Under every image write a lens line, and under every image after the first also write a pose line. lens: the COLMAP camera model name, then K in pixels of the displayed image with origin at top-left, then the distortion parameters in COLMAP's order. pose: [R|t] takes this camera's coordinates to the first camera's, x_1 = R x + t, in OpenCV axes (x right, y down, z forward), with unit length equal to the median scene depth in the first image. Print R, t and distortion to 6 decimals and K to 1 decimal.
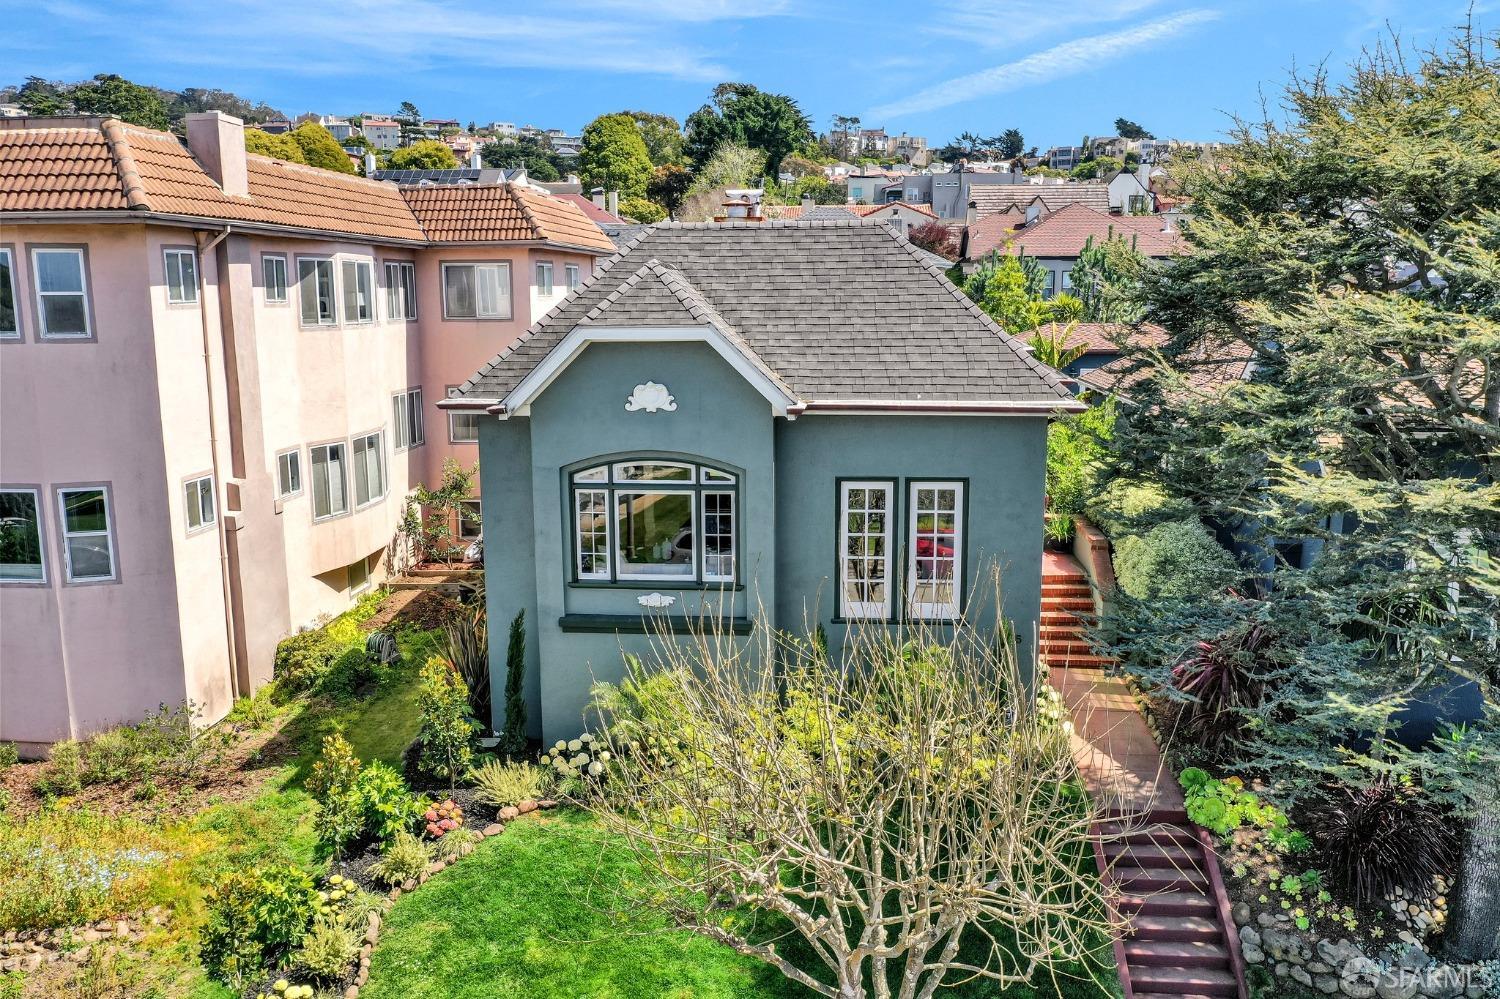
lens RADIAL K [[1181.6, 0, 752.6], [0, 1181.6, 493.3], [0, 0, 1]] dist [-0.001423, -0.001022]
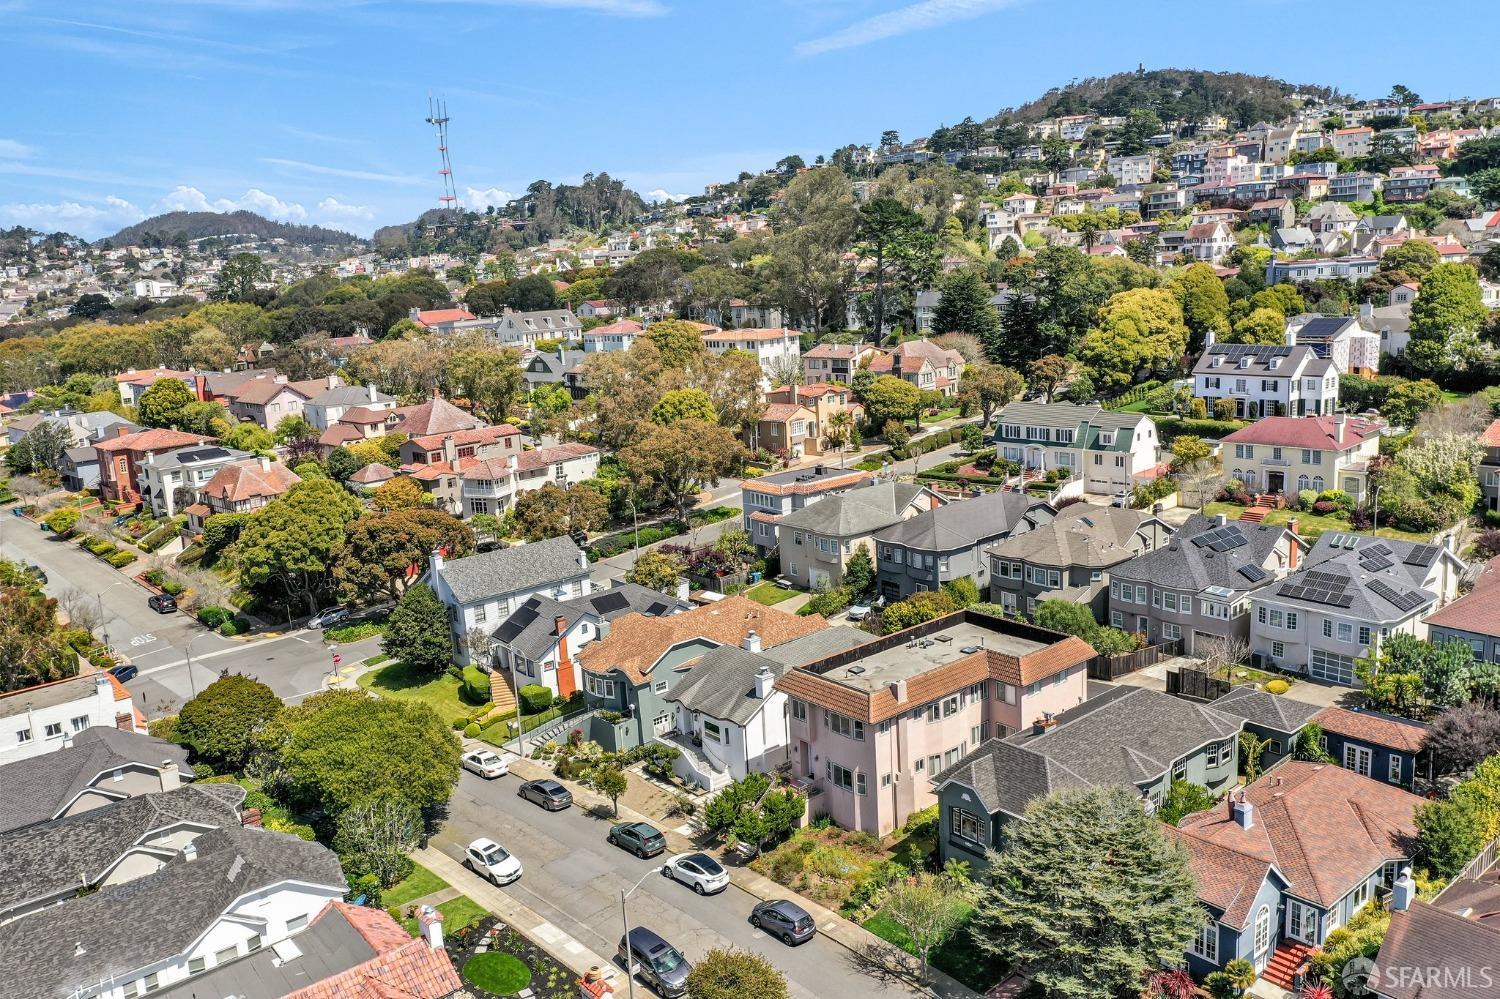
lens RADIAL K [[1181.6, 0, 752.6], [0, 1181.6, 493.3], [0, 0, 1]] dist [-0.001423, -0.001022]
pose [[0.699562, 0.107617, -0.706422, 2.023348], [-0.071002, 0.994170, 0.081141, -1.310942], [0.711036, -0.006606, 0.703125, -2.217168]]
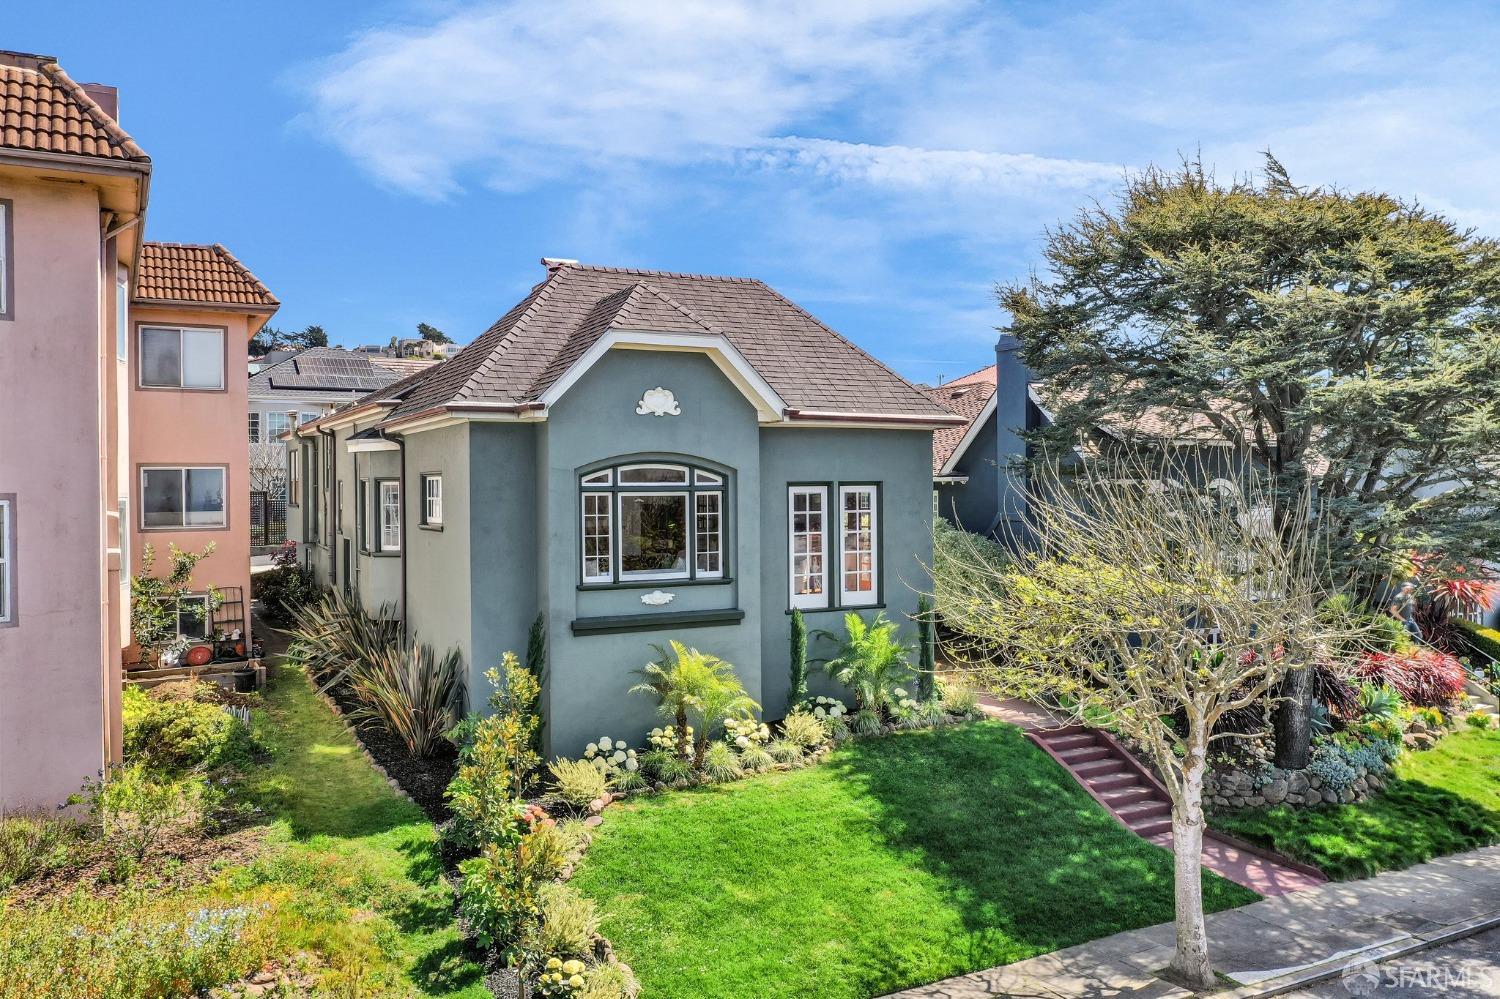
lens RADIAL K [[1181.6, 0, 752.6], [0, 1181.6, 493.3], [0, 0, 1]] dist [-0.001423, -0.001022]
pose [[0.835959, -0.004858, 0.548771, -0.571677], [0.096845, 0.985573, -0.138802, 0.149149], [-0.540179, 0.169178, 0.824369, 0.079083]]
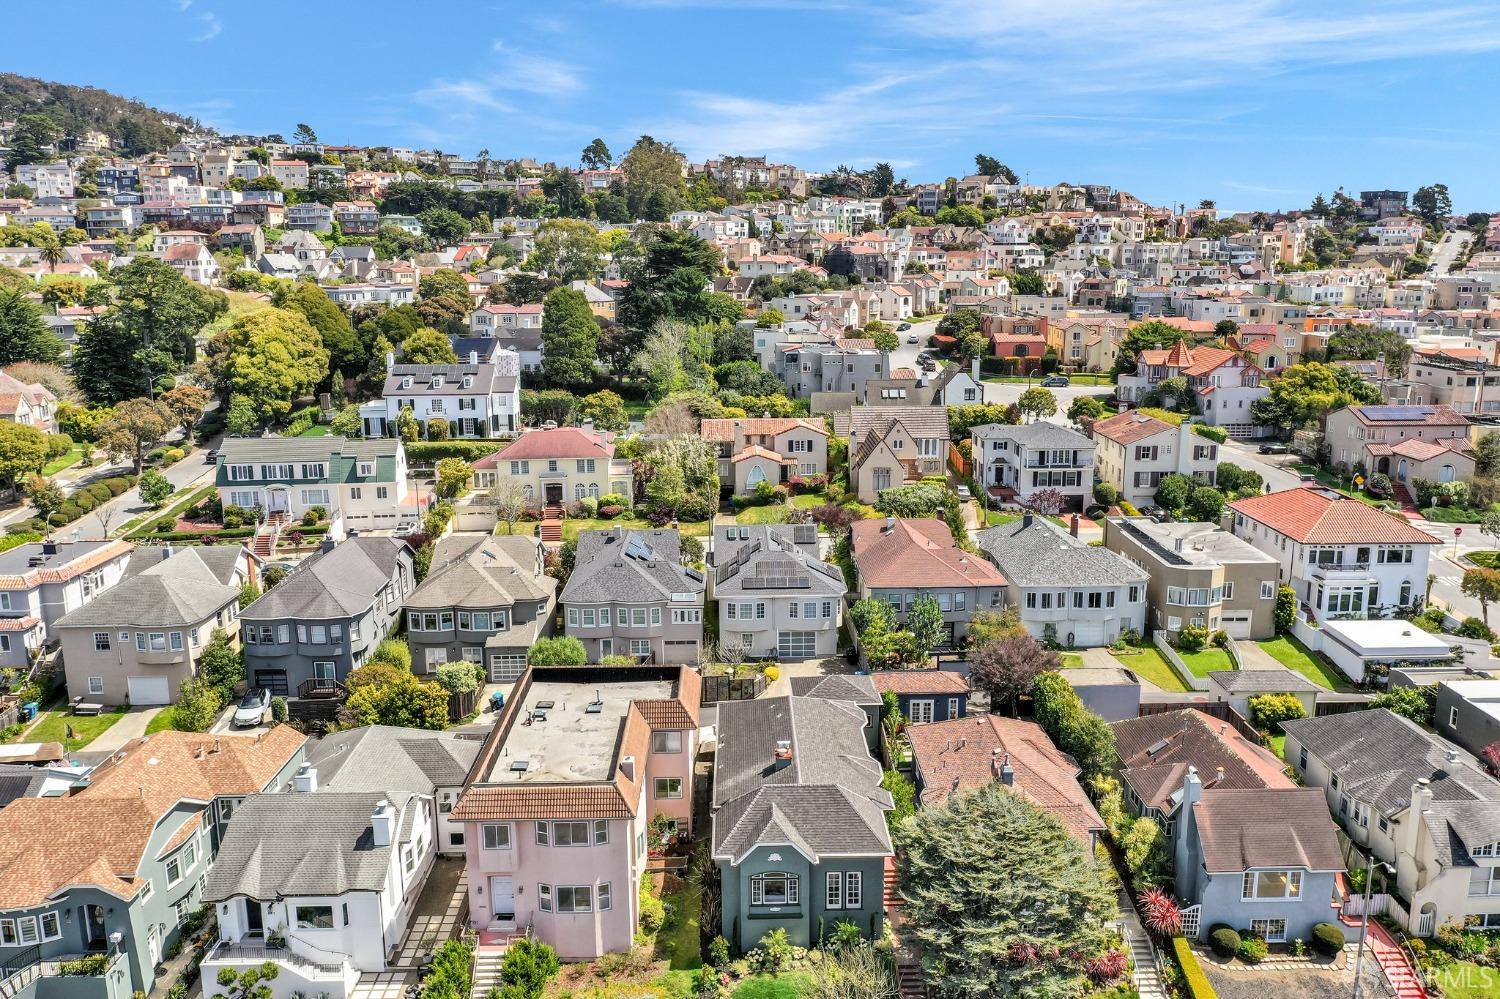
lens RADIAL K [[1181.6, 0, 752.6], [0, 1181.6, 493.3], [0, 0, 1]] dist [-0.001423, -0.001022]
pose [[0.994787, -0.024562, 0.098971, -0.455423], [0.021432, 0.999240, 0.032565, -1.234428], [-0.099696, -0.030274, 0.994557, -2.393363]]
